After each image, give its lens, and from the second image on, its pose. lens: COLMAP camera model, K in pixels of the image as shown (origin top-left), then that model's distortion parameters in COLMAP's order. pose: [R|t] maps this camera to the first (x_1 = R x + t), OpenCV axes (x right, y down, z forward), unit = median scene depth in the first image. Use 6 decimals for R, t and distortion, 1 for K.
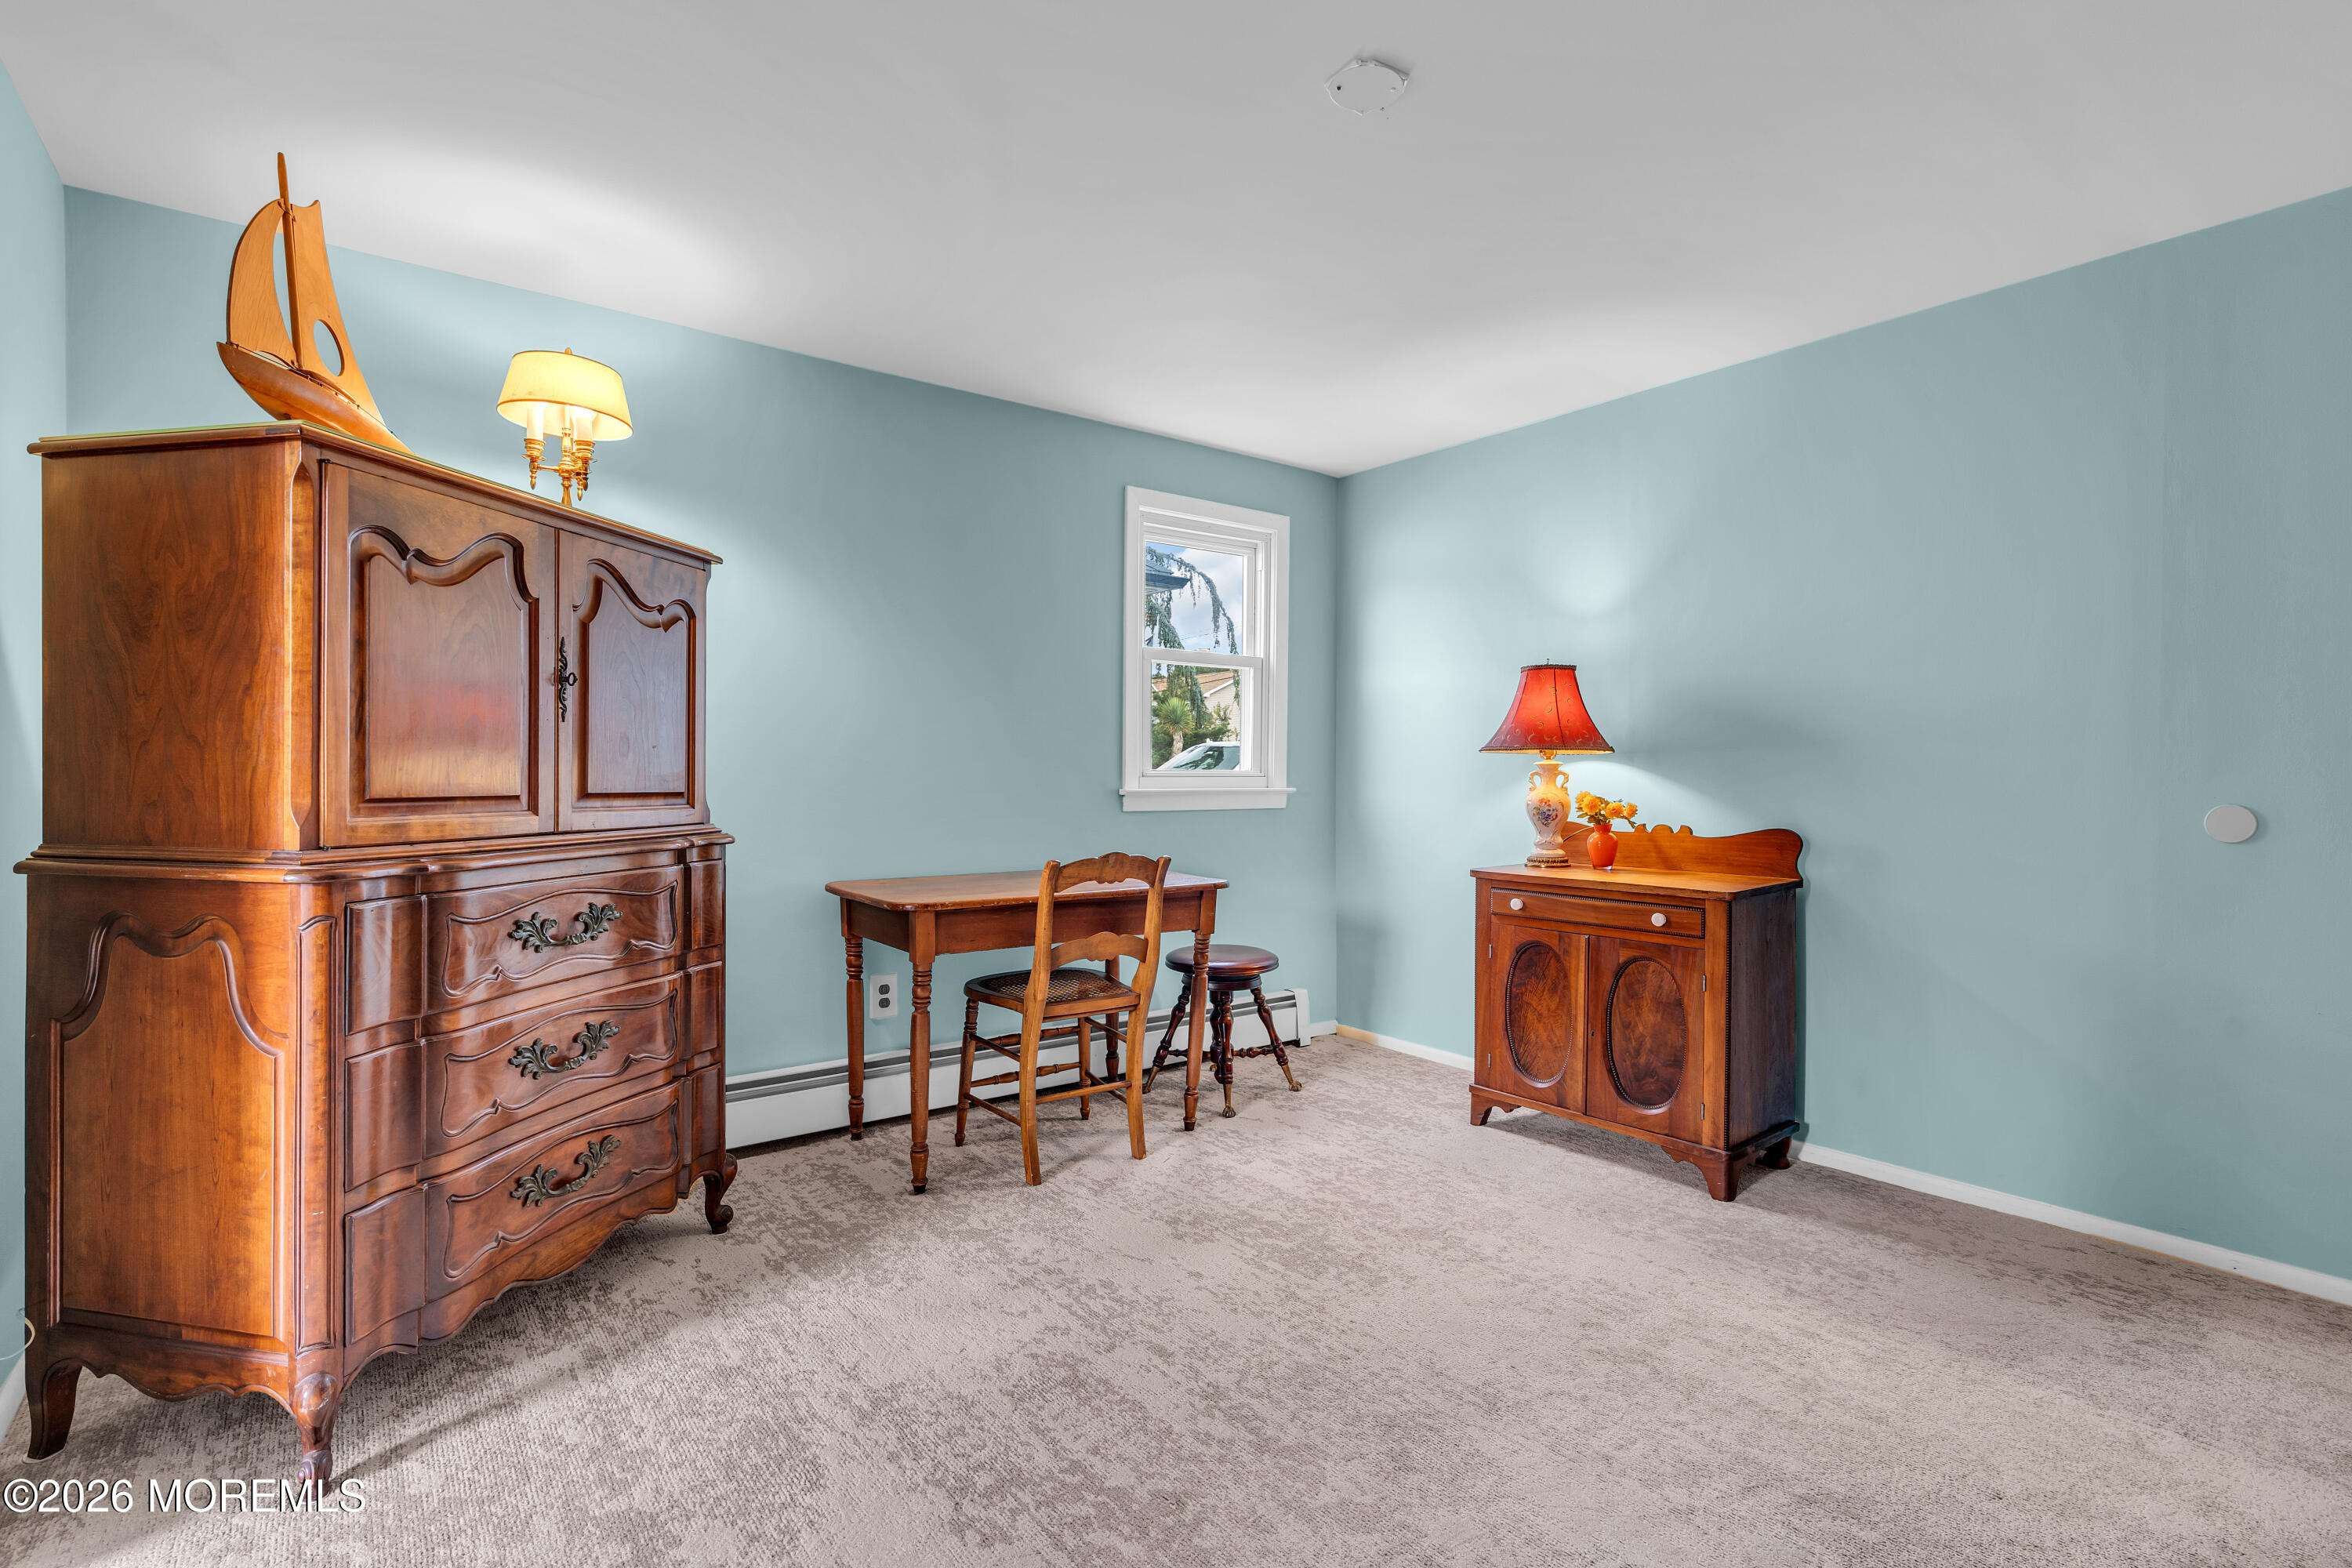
lens RADIAL K [[1121.1, 0, 1205.1], [0, 1121.1, 781.6], [0, 0, 1]] dist [-0.009349, 0.004741]
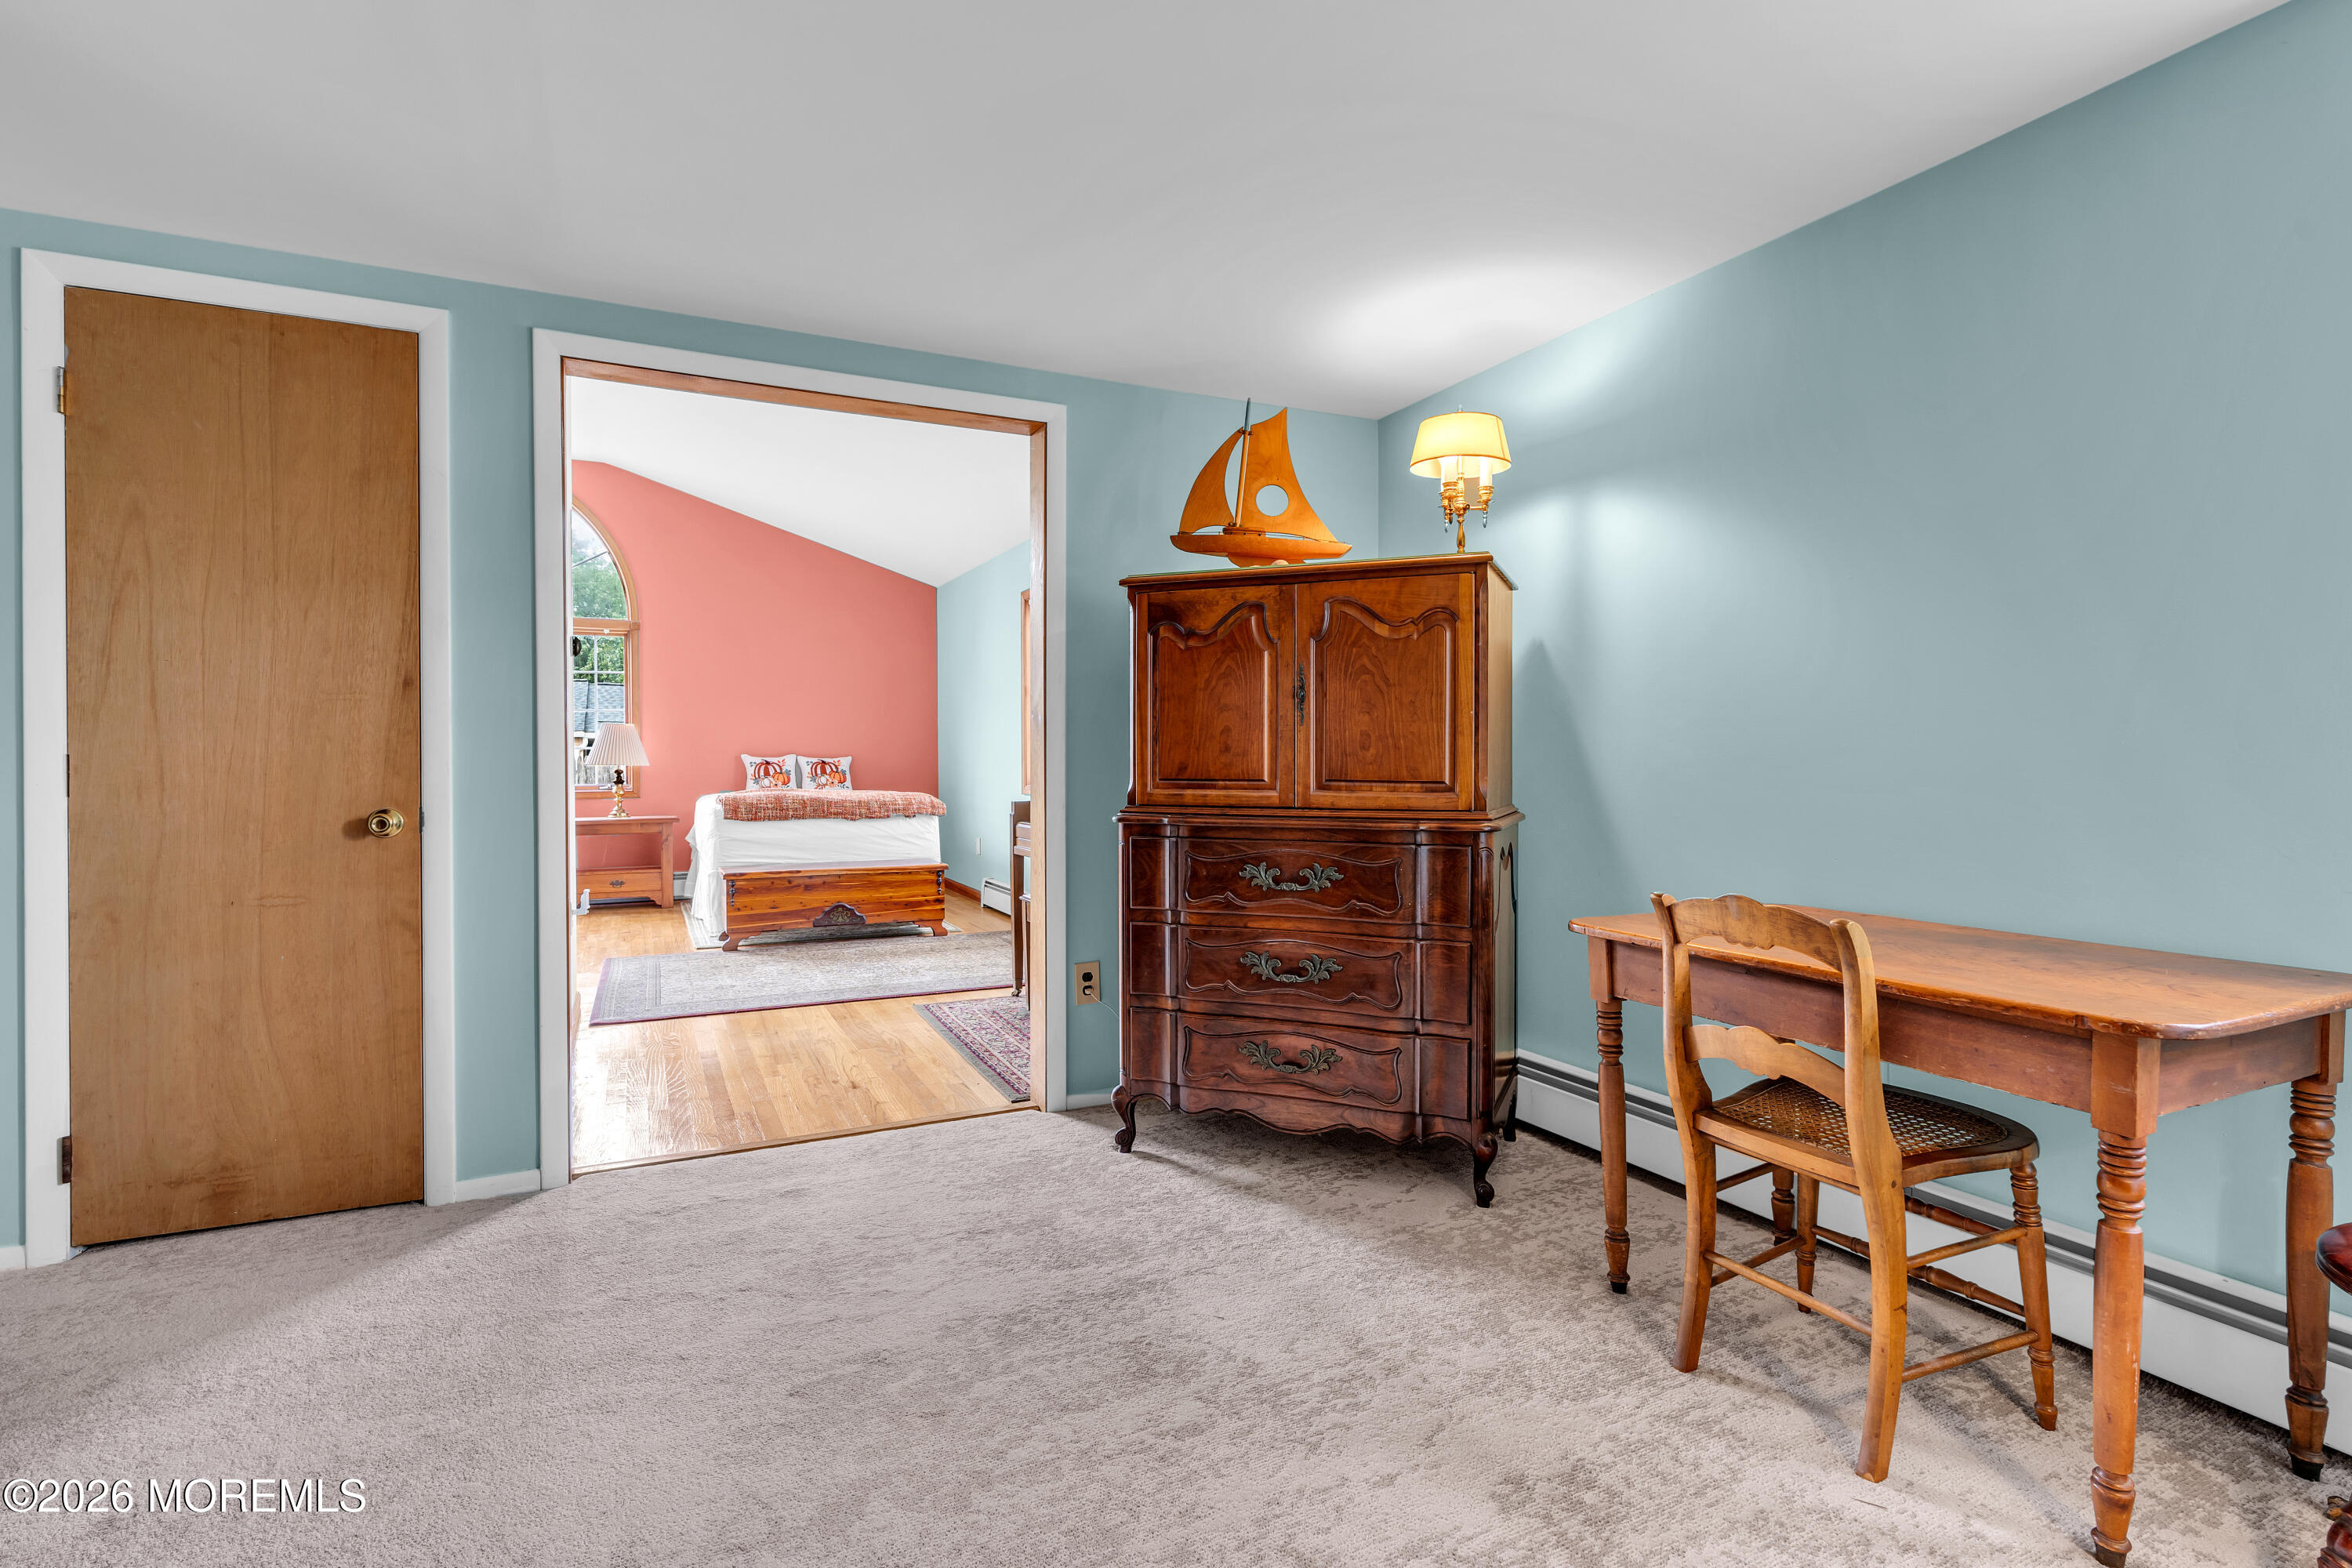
lens RADIAL K [[1121.1, 0, 1187.7], [0, 1121.1, 774.3], [0, 0, 1]] dist [-0.009349, 0.004741]
pose [[-0.207102, 0.007357, -0.978292, 0.513906], [-0.007878, 0.999927, 0.009187, -0.004172], [0.978288, 0.009610, -0.207028, 0.756551]]
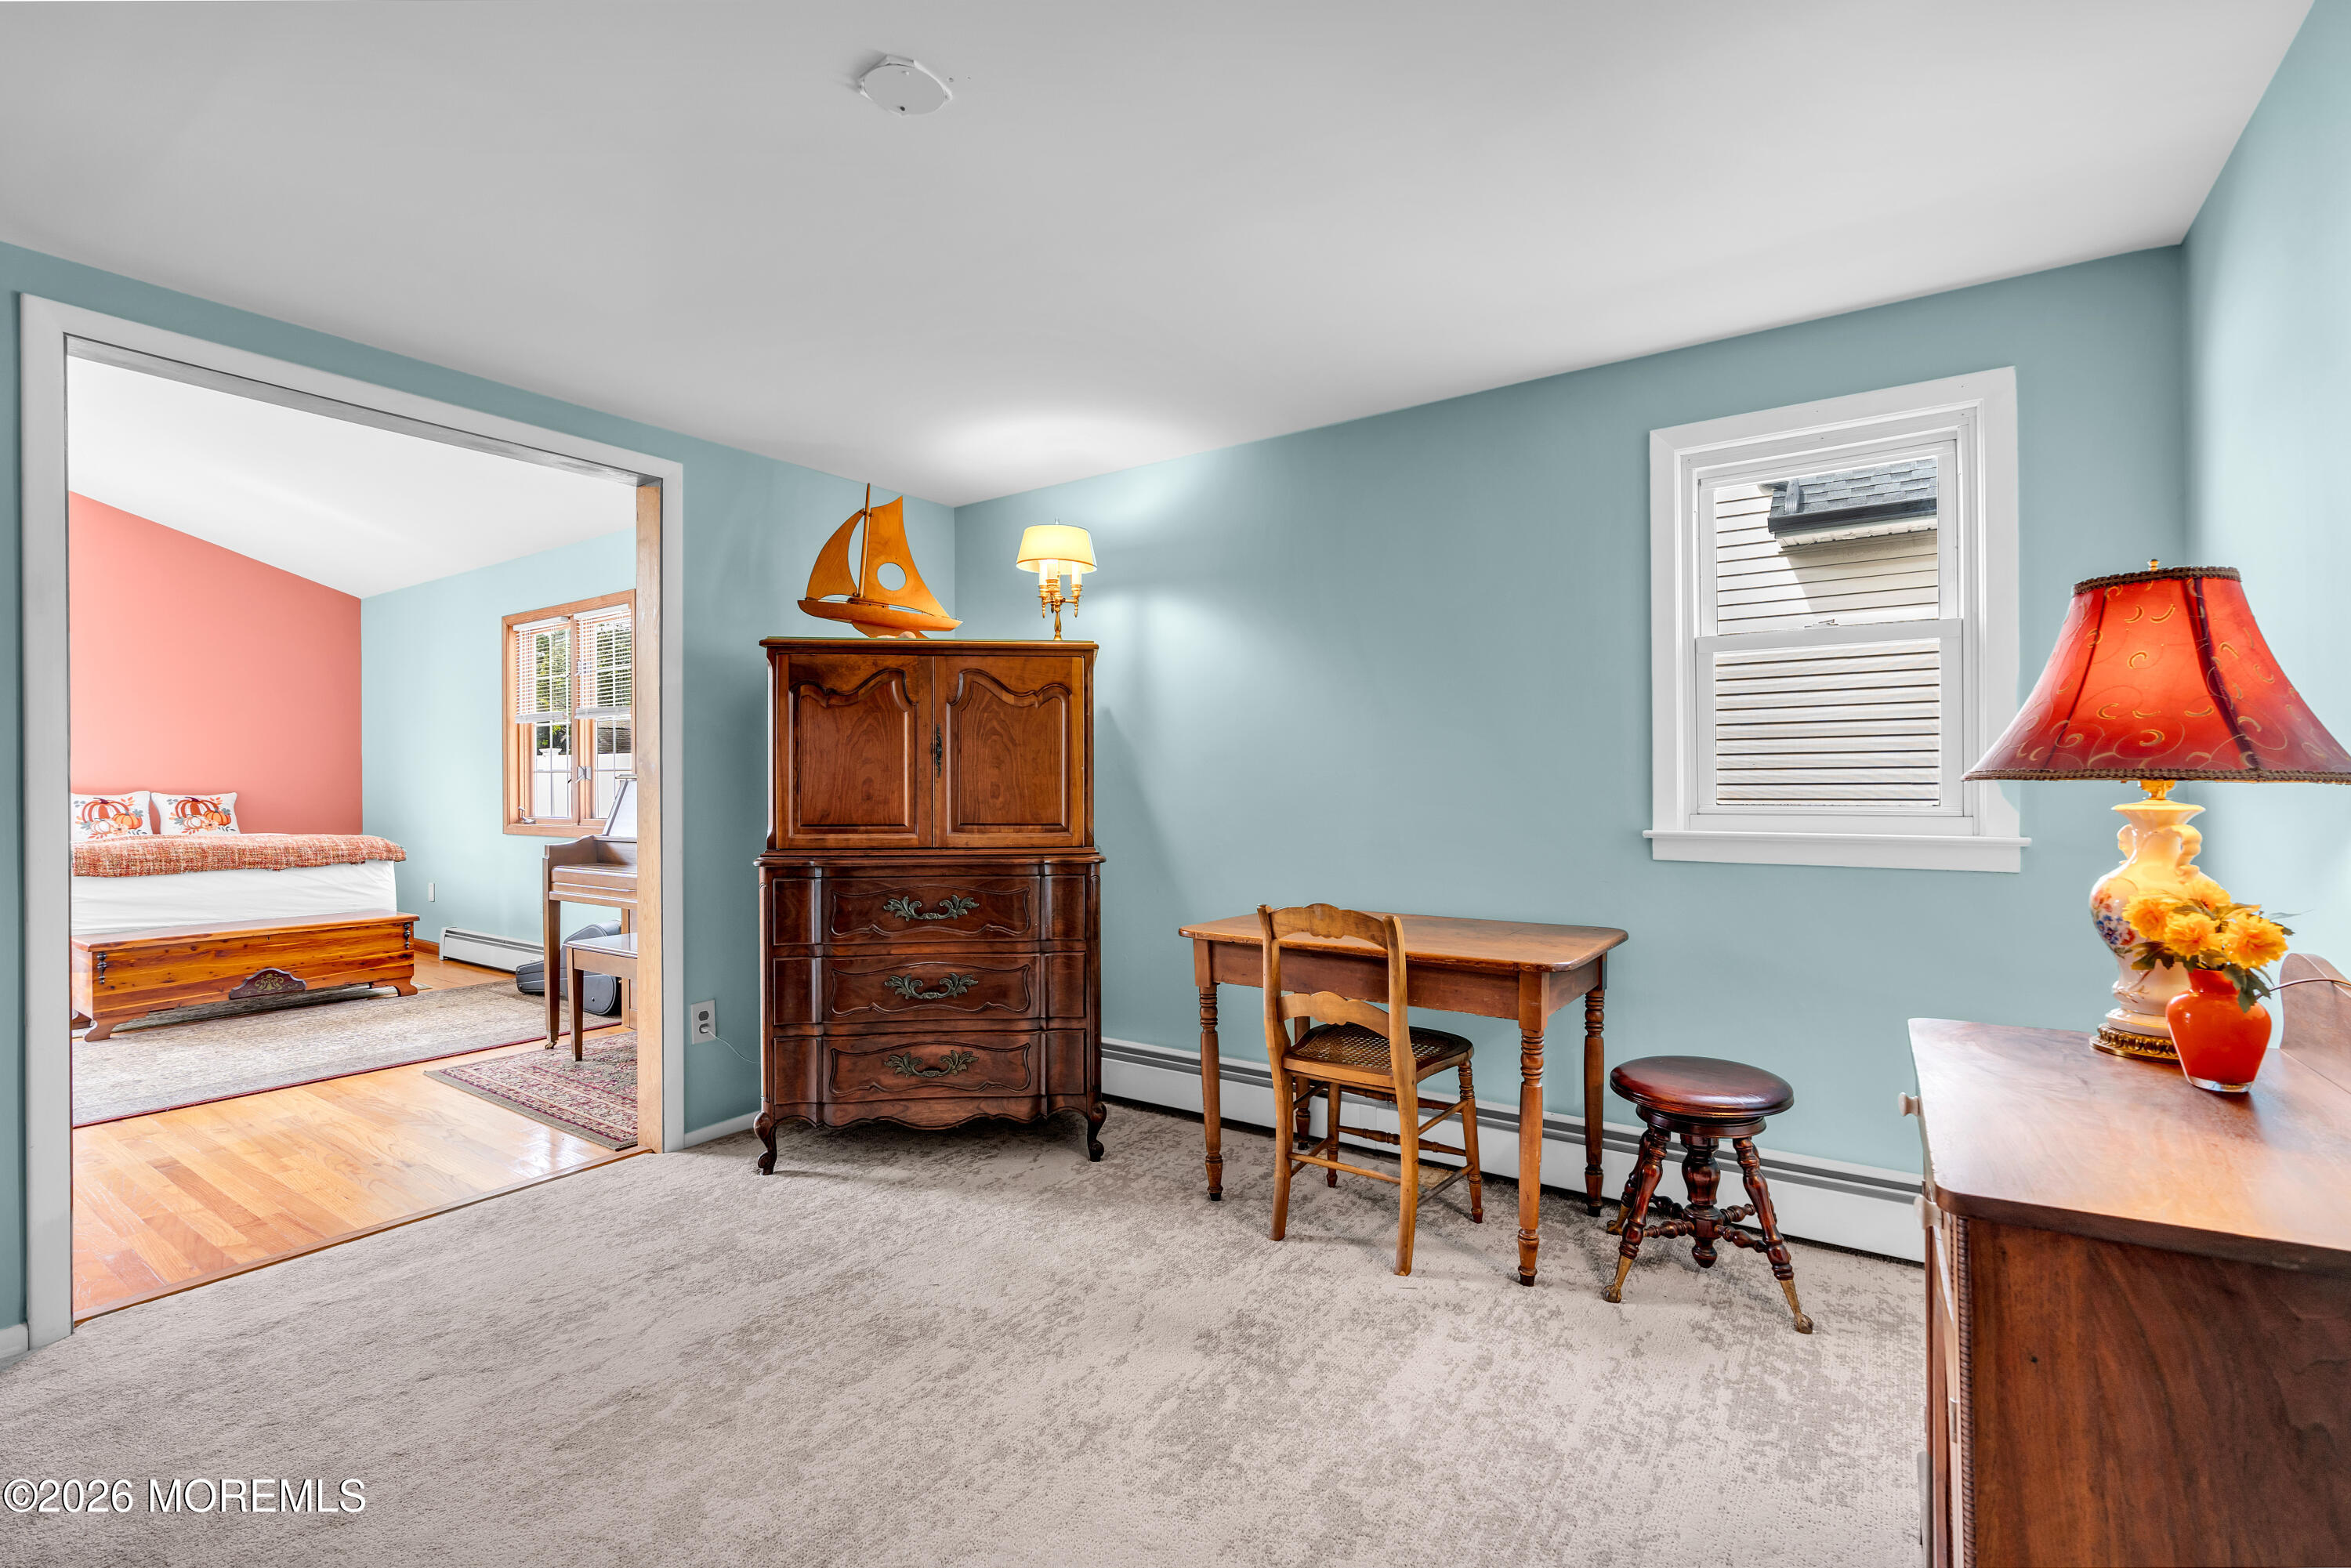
lens RADIAL K [[1054.5, 0, 1175.8], [0, 1054.5, 784.4], [0, 0, 1]] dist [-0.007183, 0.003398]
pose [[0.295330, -0.005684, -0.955379, 0.621644], [-0.001784, 0.999977, -0.006501, -0.023027], [0.955394, 0.003624, 0.295313, 0.581427]]
